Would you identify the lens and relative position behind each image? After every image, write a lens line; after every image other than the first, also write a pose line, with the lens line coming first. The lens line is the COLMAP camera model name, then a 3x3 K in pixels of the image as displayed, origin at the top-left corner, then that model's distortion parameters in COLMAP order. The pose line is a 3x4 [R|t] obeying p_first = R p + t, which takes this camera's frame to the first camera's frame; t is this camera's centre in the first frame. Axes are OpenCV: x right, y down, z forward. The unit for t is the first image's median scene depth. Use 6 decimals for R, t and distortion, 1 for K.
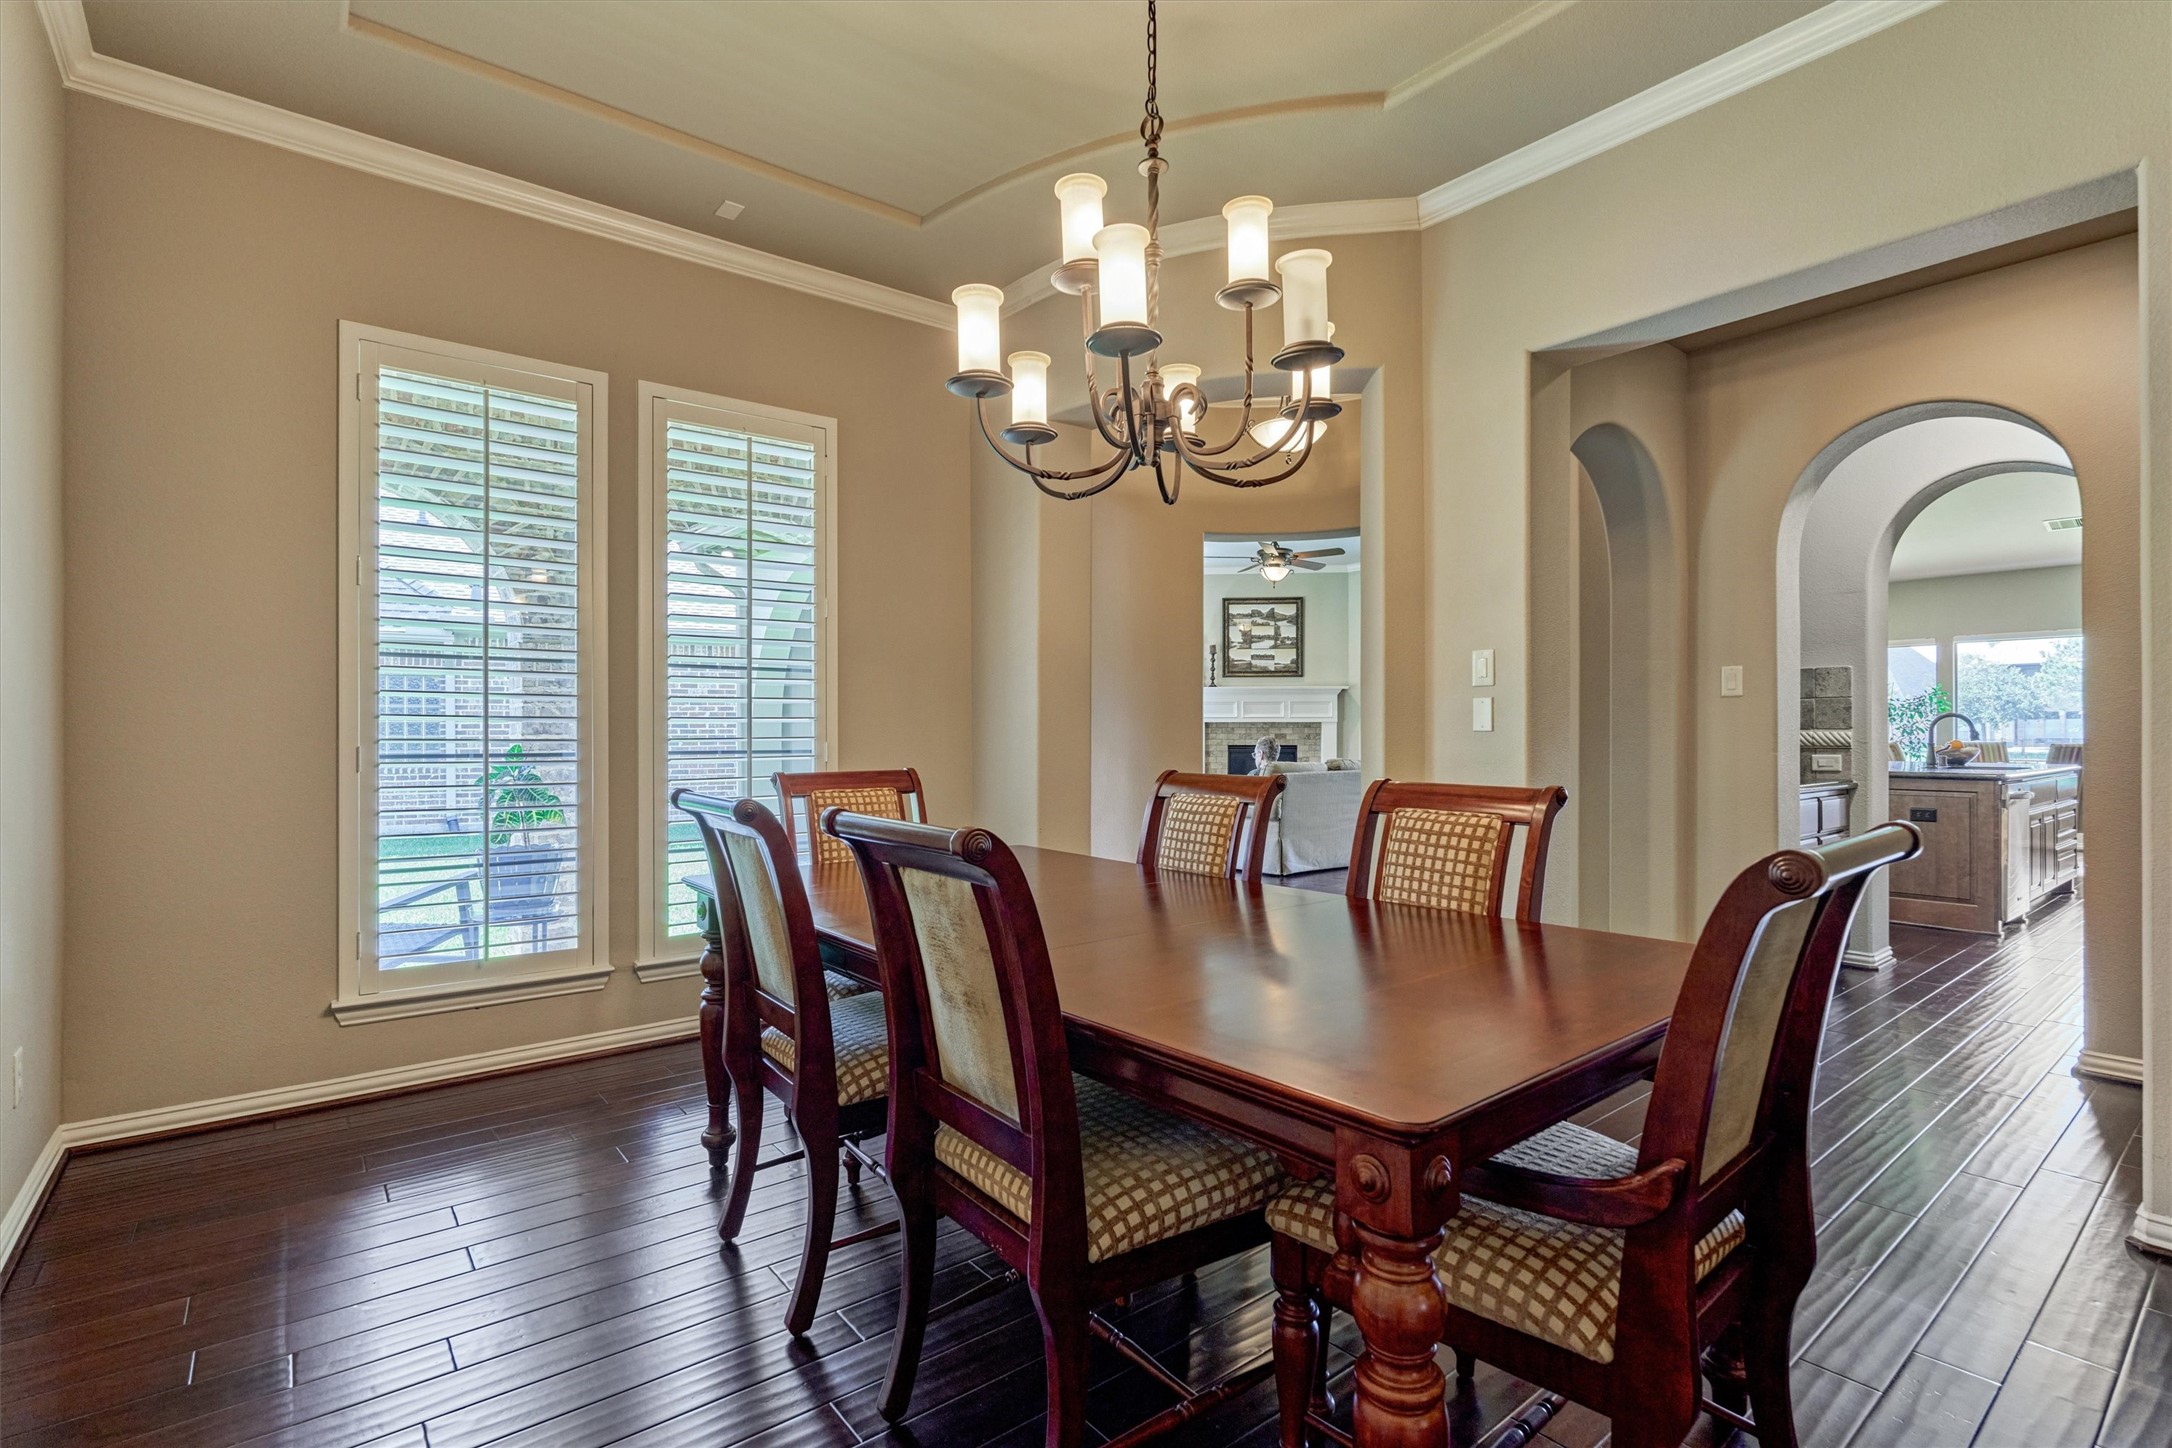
lens RADIAL K [[974.3, 0, 1086.0], [0, 974.3, 724.0], [0, 0, 1]] dist [-0.002019, -0.000155]
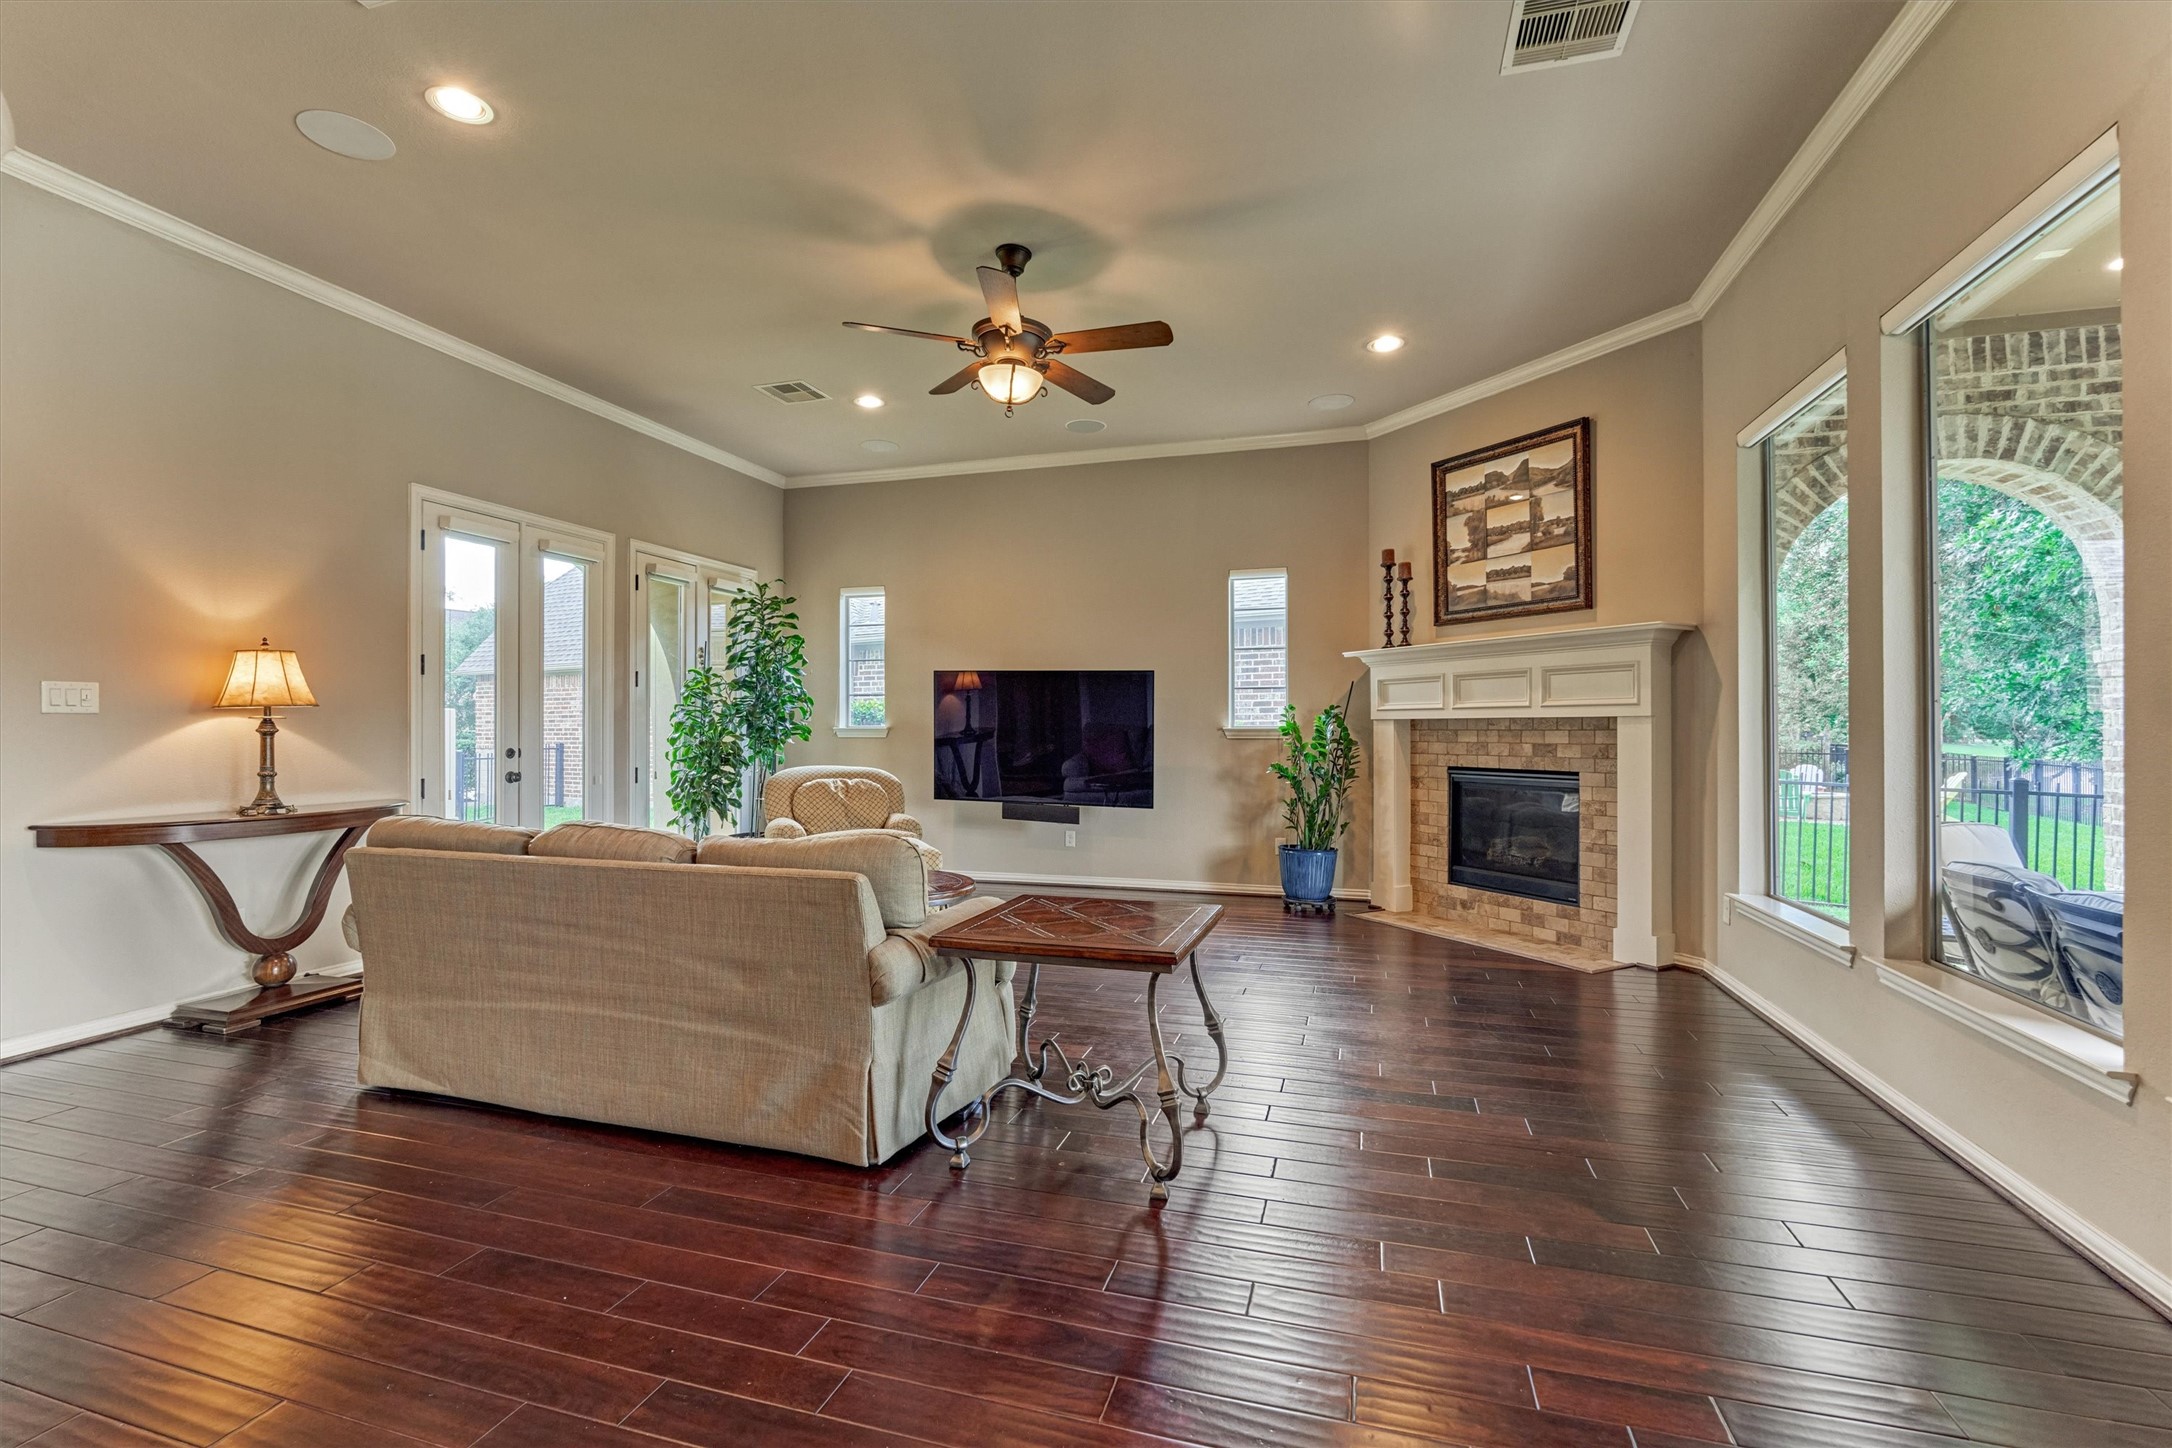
lens RADIAL K [[945.5, 0, 1080.2], [0, 945.5, 724.7], [0, 0, 1]] dist [-0.002130, -0.000118]
pose [[0.572282, -0.005126, -0.820041, 0.427071], [0.006020, 0.999980, -0.002050, 0.000897], [0.820035, -0.003764, 0.572301, 0.587455]]
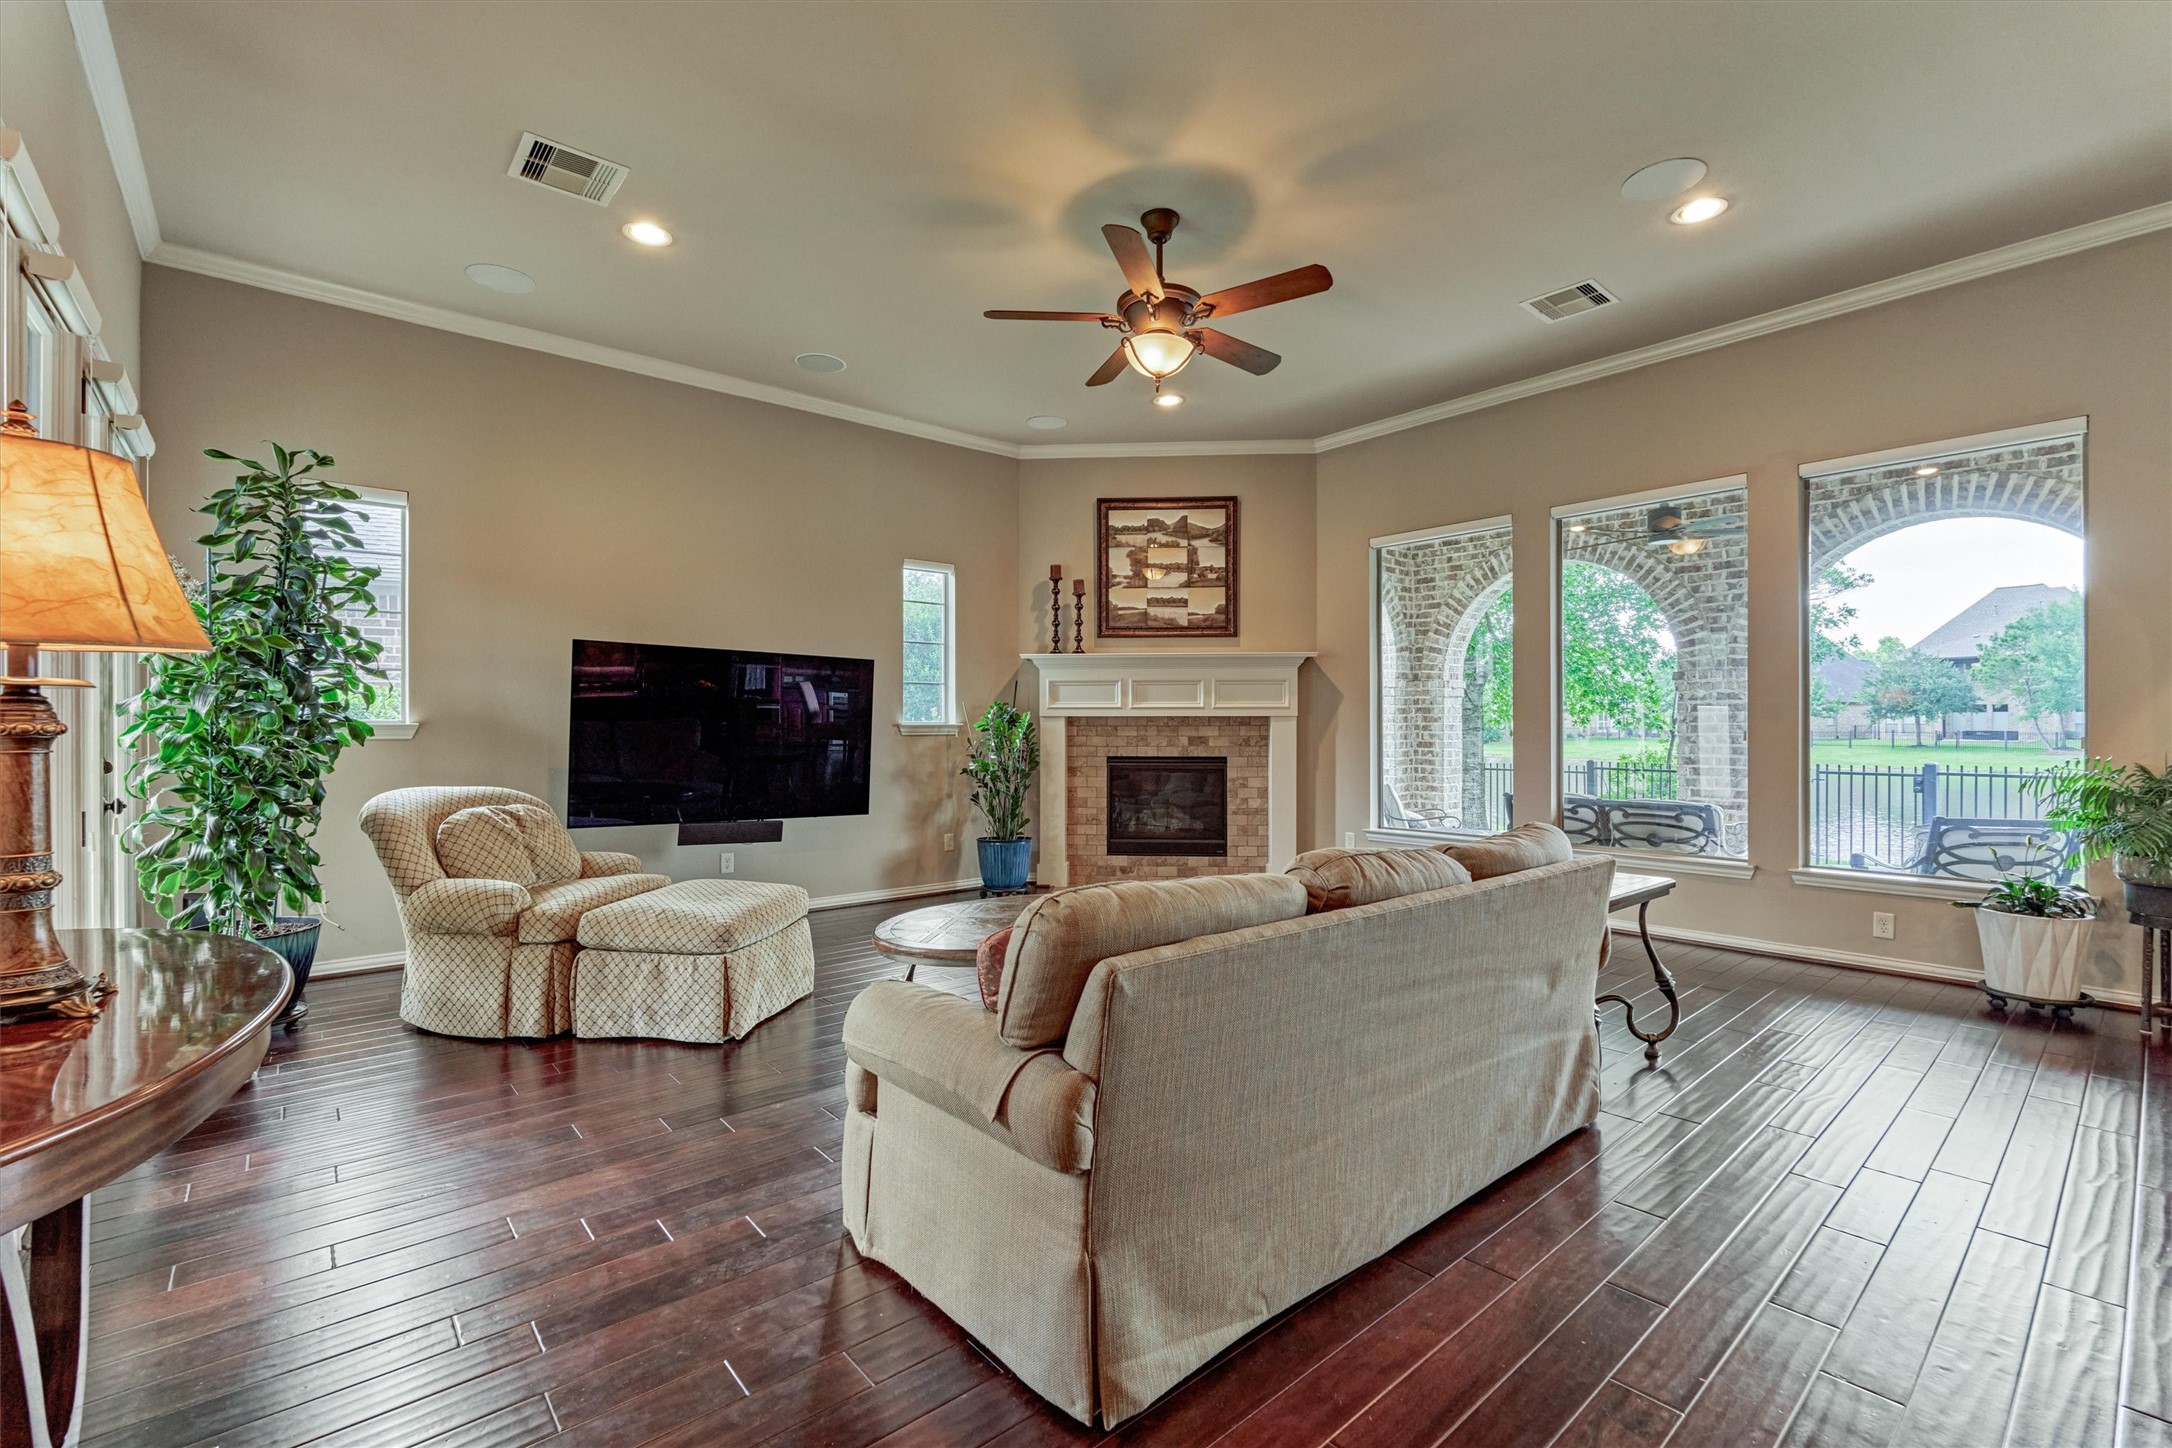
lens RADIAL K [[945.5, 0, 1080.2], [0, 945.5, 724.7], [0, 0, 1]] dist [-0.002130, -0.000118]
pose [[0.999087, -0.002199, 0.042670, 0.106749], [0.001959, 0.999982, 0.005648, -0.000225], [-0.042682, -0.005559, 0.999073, 0.449098]]
